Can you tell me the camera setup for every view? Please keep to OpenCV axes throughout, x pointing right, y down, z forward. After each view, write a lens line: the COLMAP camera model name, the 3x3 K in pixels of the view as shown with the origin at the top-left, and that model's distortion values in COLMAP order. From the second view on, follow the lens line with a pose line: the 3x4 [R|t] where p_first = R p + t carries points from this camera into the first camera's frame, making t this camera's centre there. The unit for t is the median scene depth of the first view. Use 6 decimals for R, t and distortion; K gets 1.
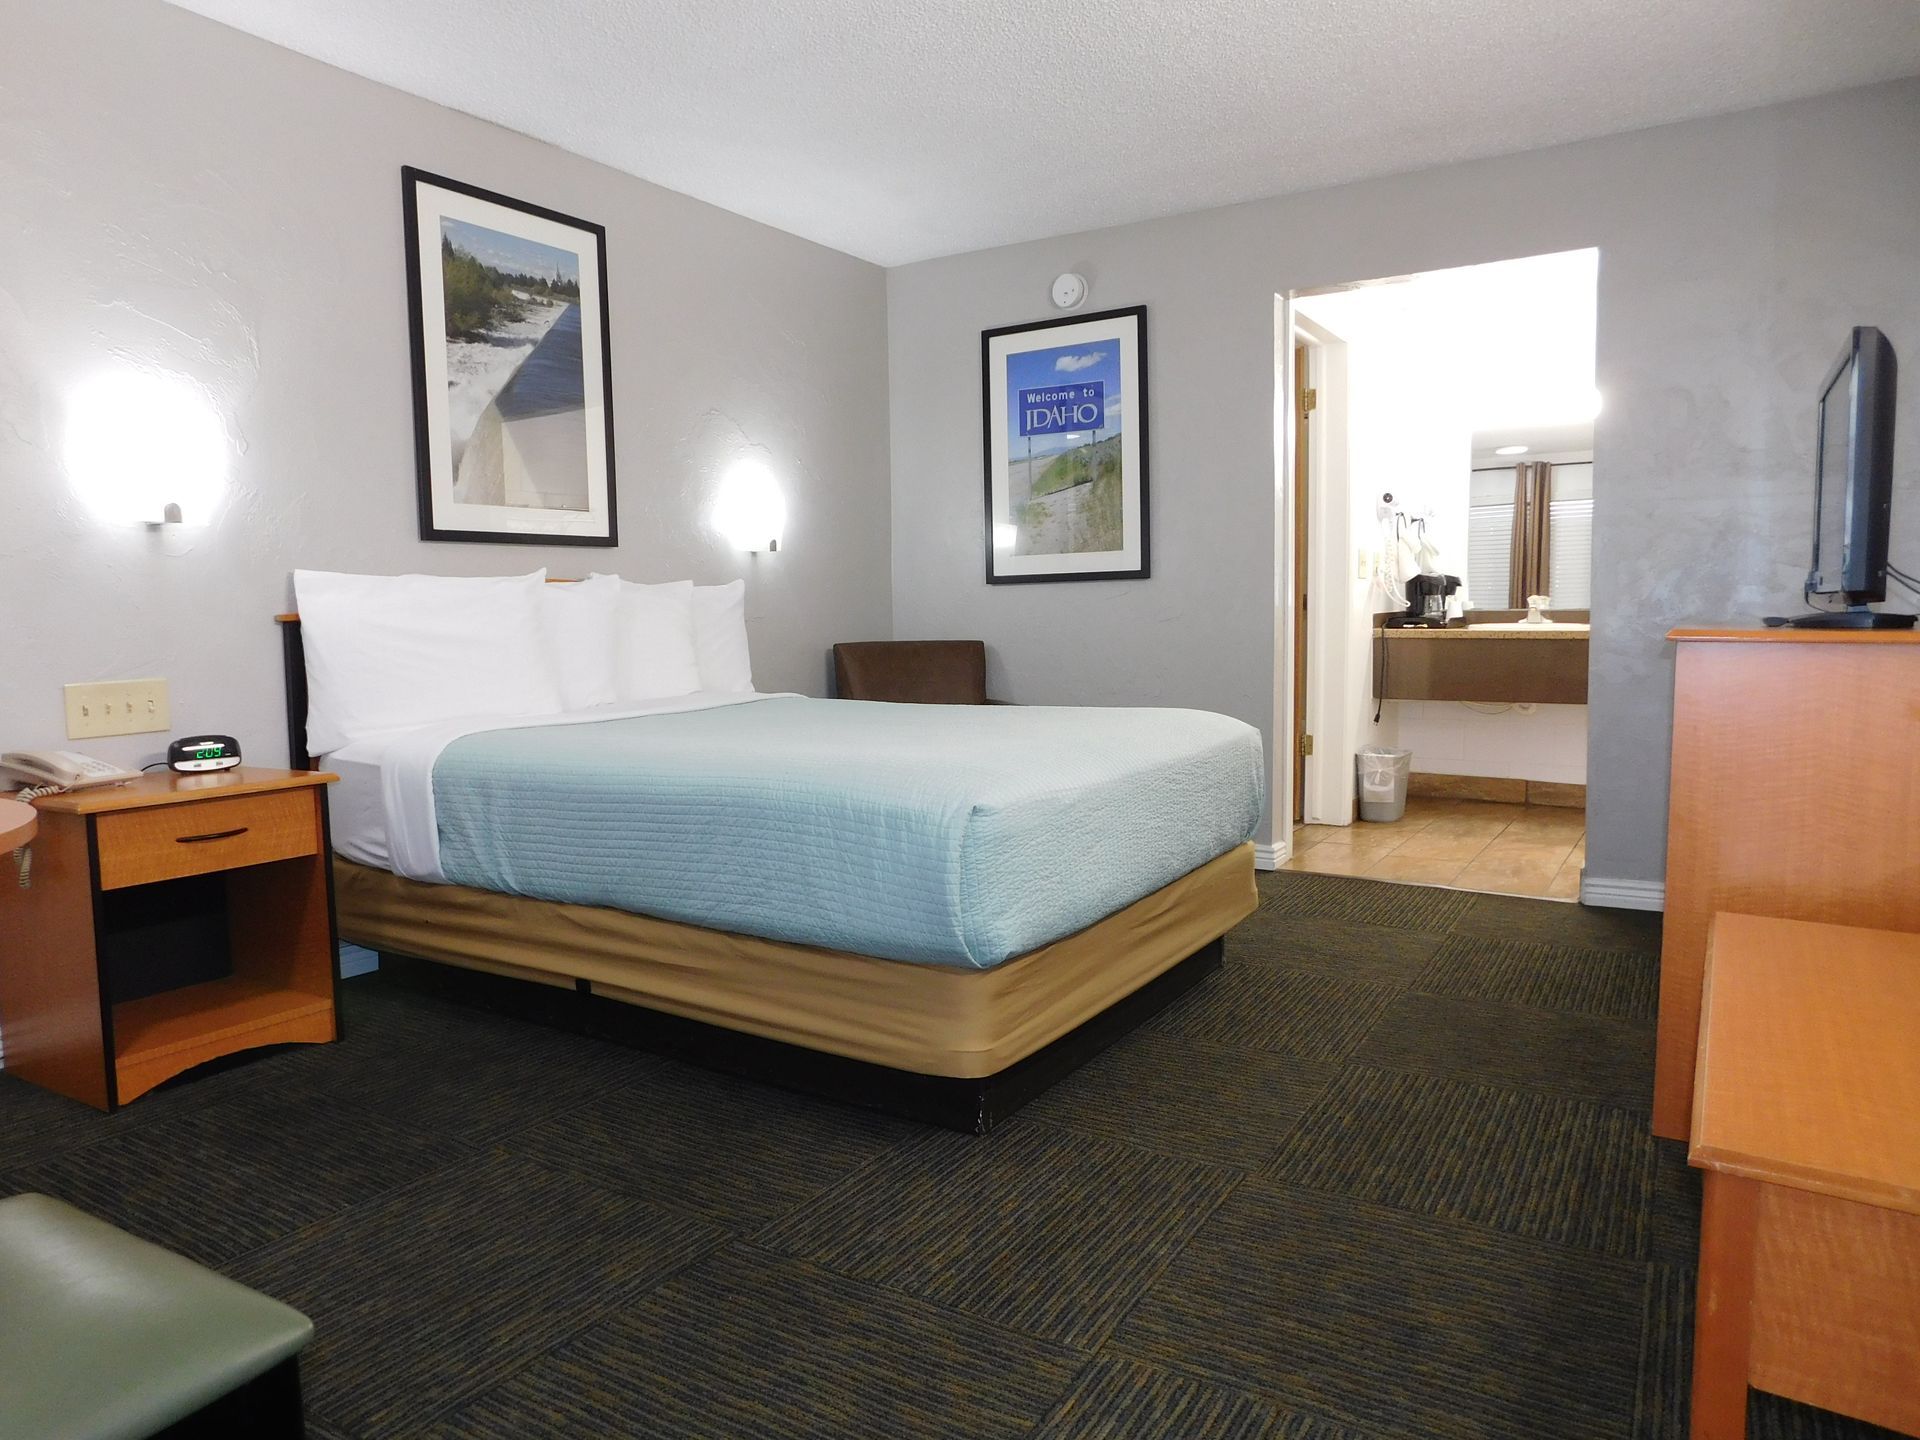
lens RADIAL K [[1262.9, 0, 962.1], [0, 1262.9, 703.9], [0, 0, 1]] dist [-0.040034, 0.025010]
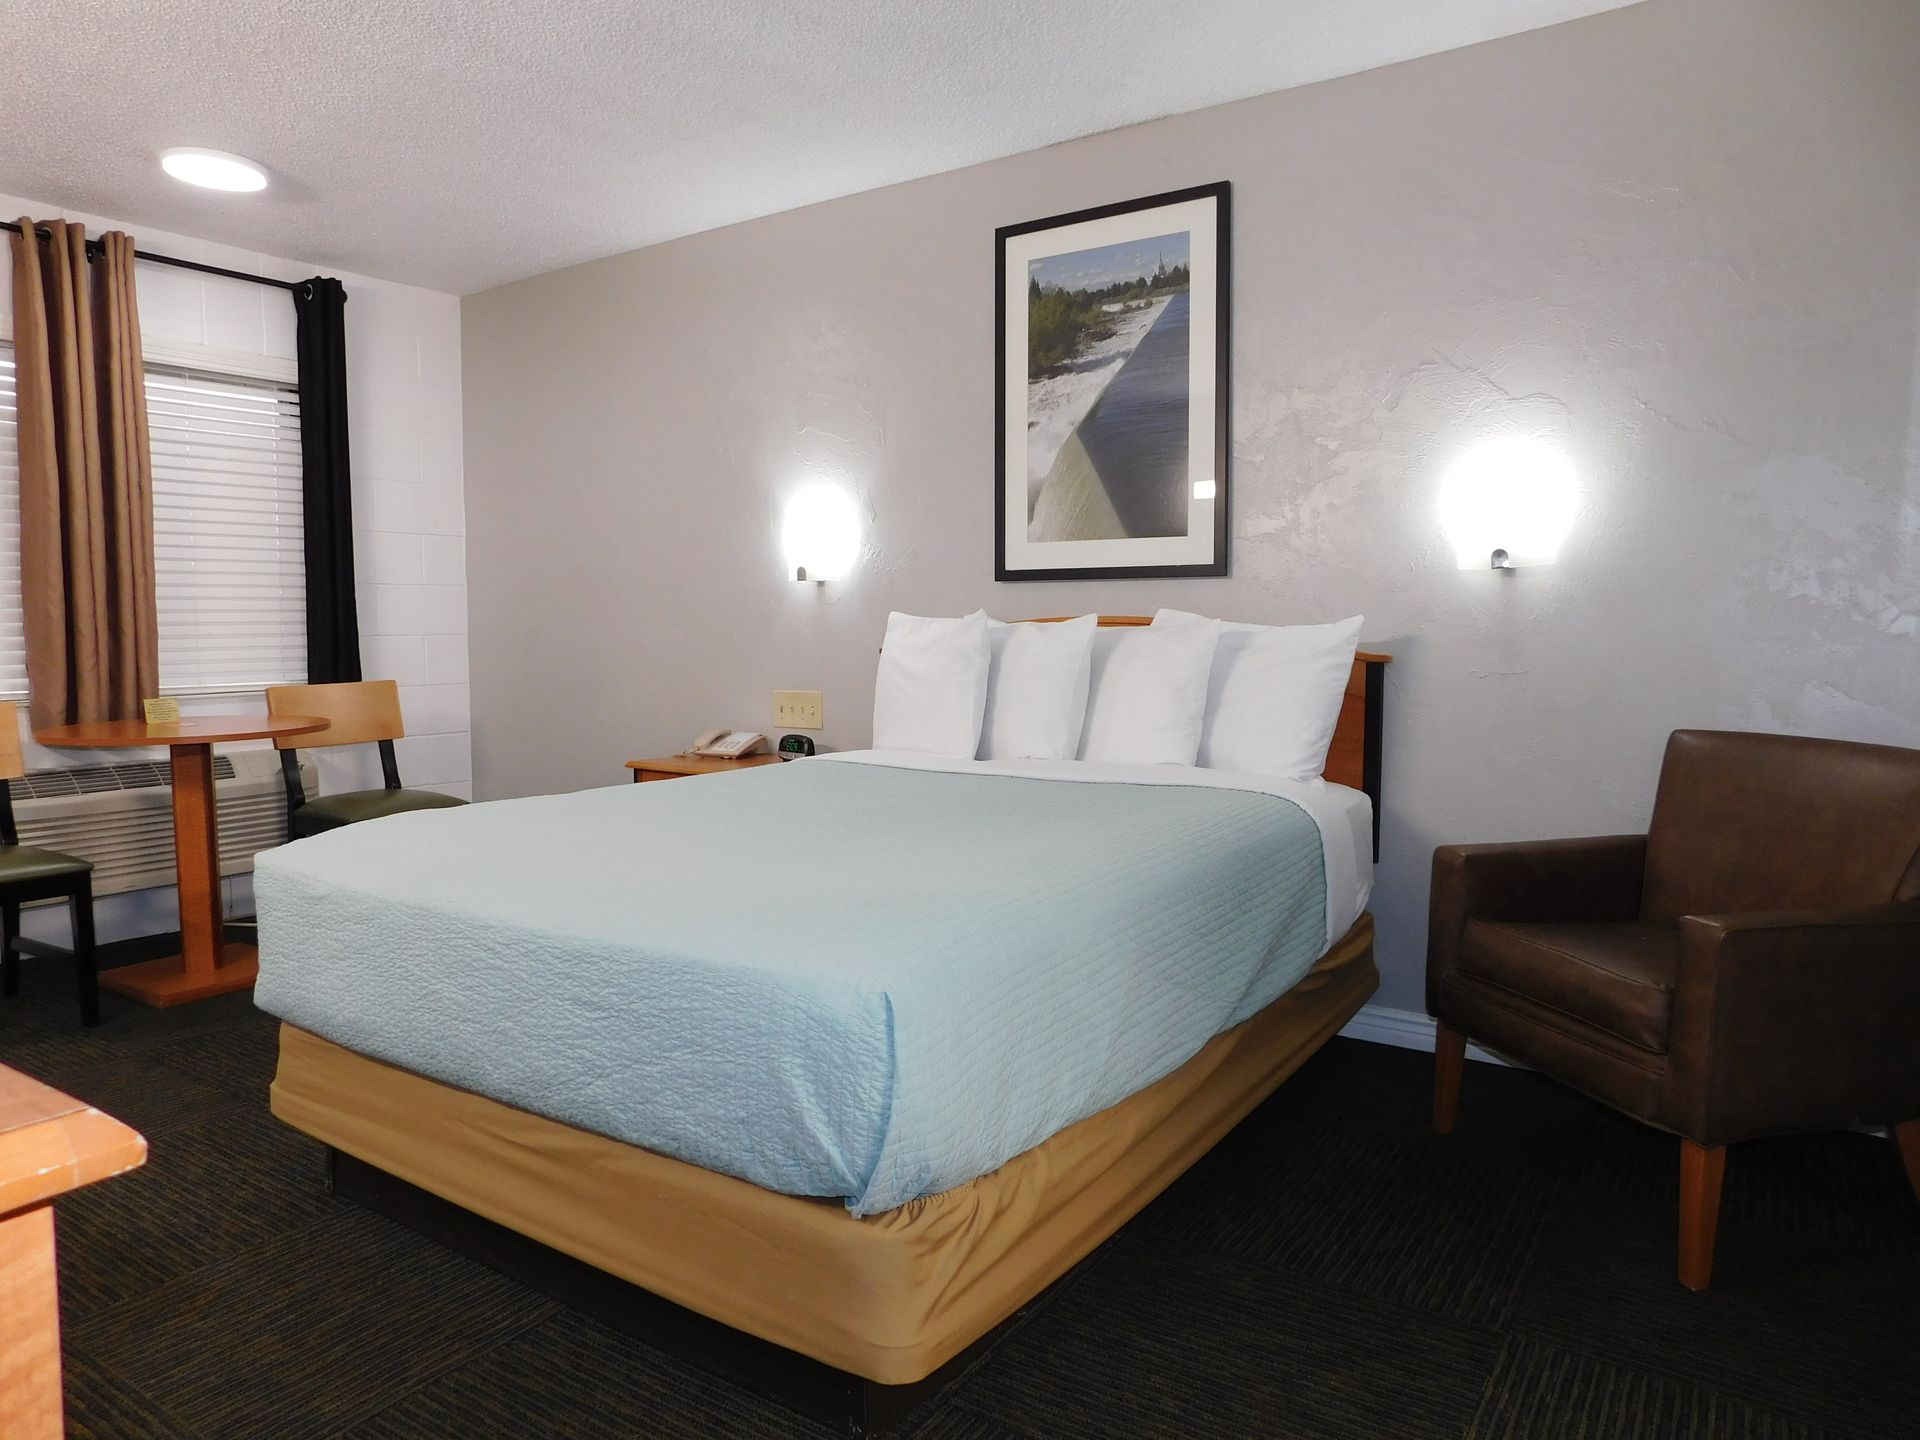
lens RADIAL K [[1262.9, 0, 956.0], [0, 1262.9, 722.4], [0, 0, 1]] dist [-0.040034, 0.025010]
pose [[-0.027181, 0.089760, -0.995592, 0.615245], [-0.078252, 0.992713, 0.091637, -0.103430], [0.996563, 0.080398, -0.019959, 0.959929]]
